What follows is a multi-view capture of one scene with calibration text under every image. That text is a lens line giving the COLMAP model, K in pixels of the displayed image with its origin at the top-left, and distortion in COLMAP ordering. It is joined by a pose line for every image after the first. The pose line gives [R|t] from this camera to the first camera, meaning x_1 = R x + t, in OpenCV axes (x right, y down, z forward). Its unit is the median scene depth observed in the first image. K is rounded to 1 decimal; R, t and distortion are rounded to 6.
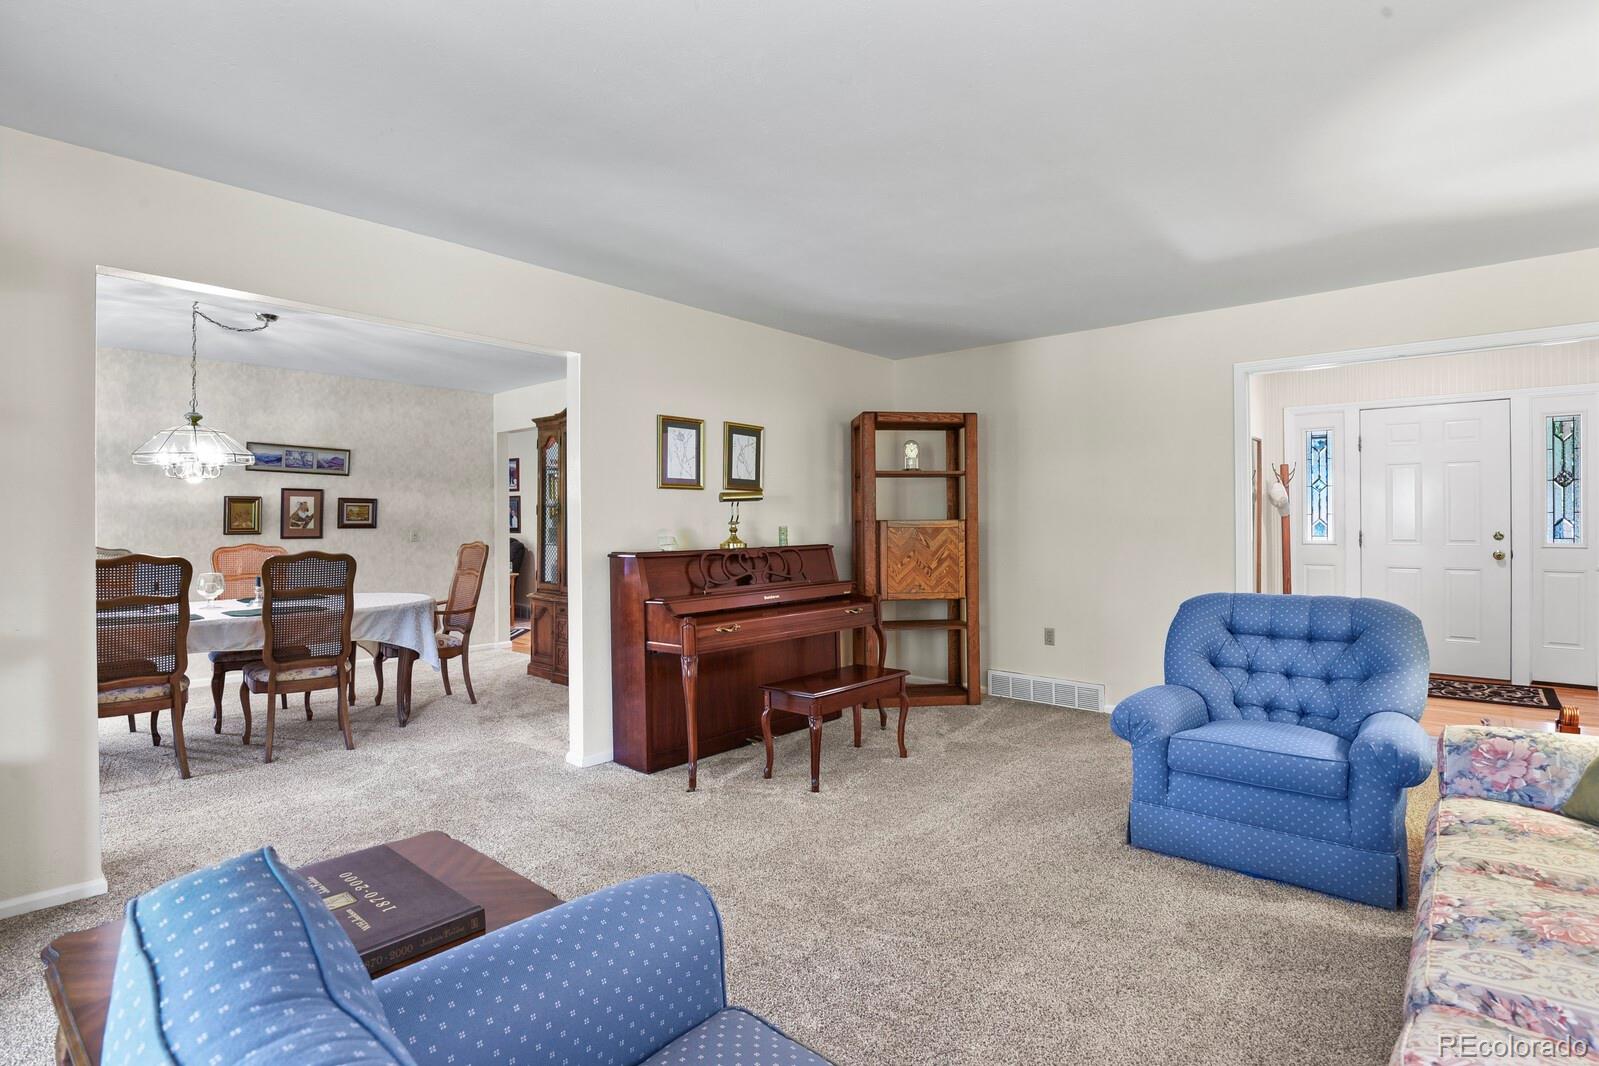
lens RADIAL K [[798.7, 0, 808.6], [0, 798.7, 520.9], [0, 0, 1]] dist [-0.028538, -0.000131]
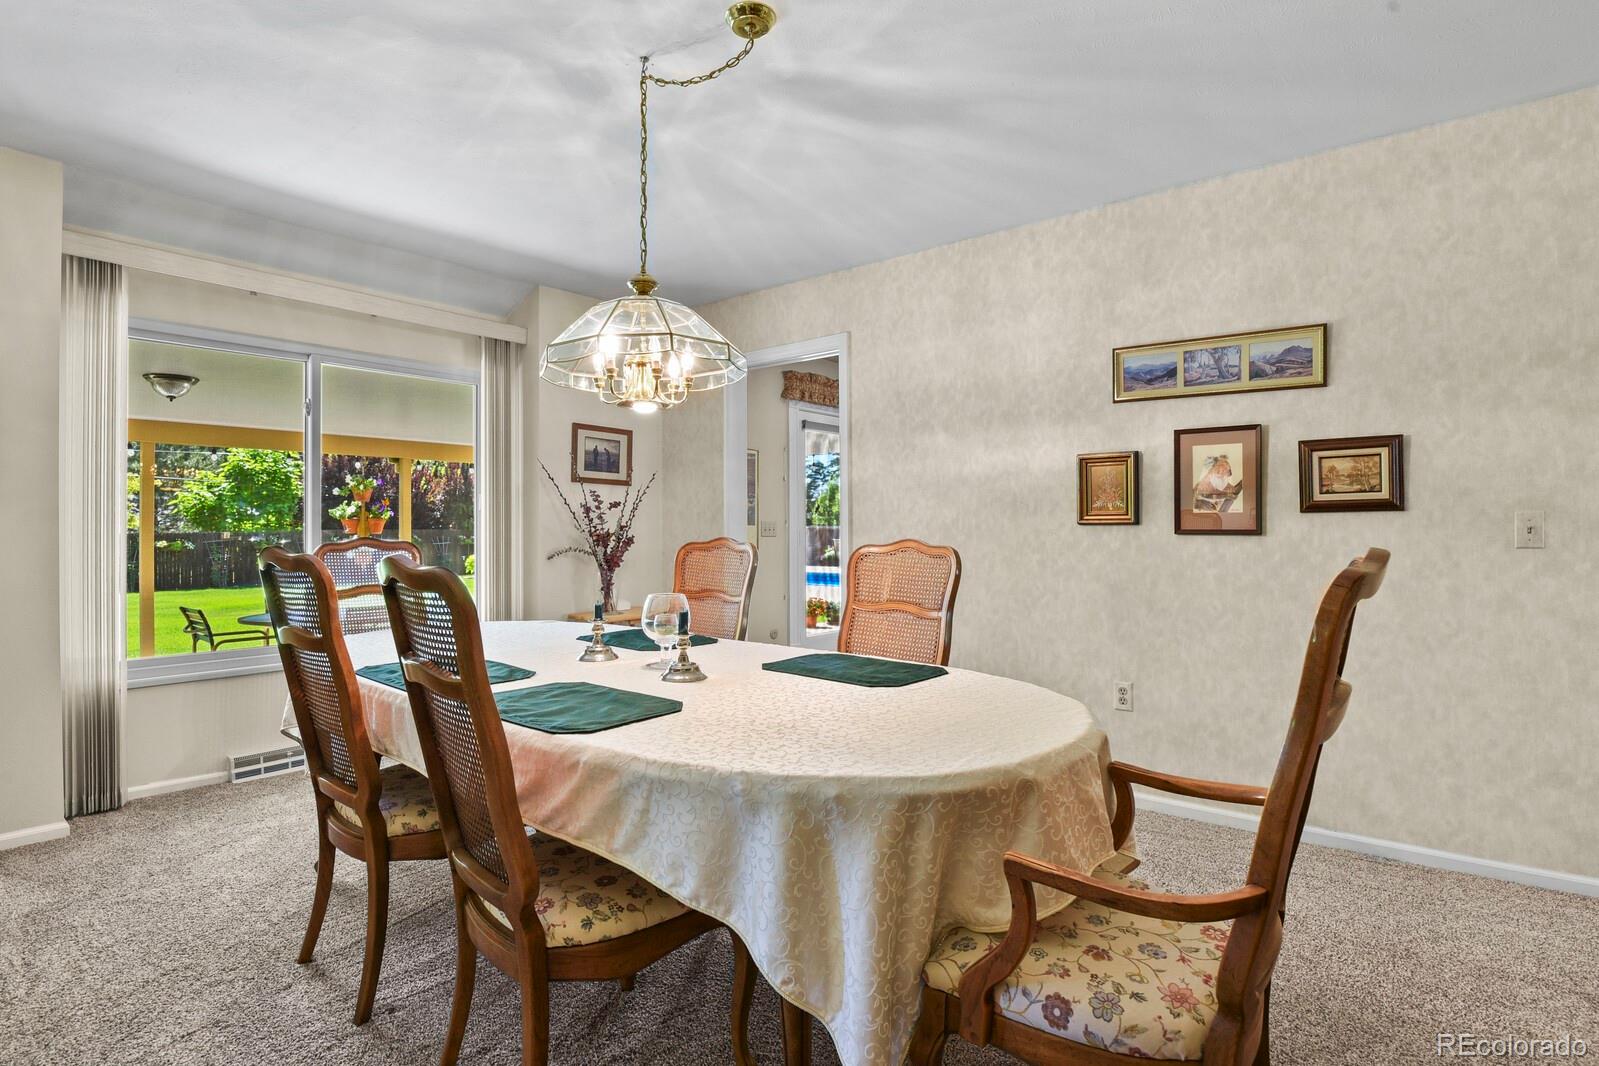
lens RADIAL K [[798.7, 0, 808.6], [0, 798.7, 520.9], [0, 0, 1]] dist [-0.028538, -0.000131]
pose [[0.028792, -0.006302, -0.999566, -0.181036], [0.003621, 0.999974, -0.006200, 0.016223], [0.999579, -0.003441, 0.028814, 0.742229]]
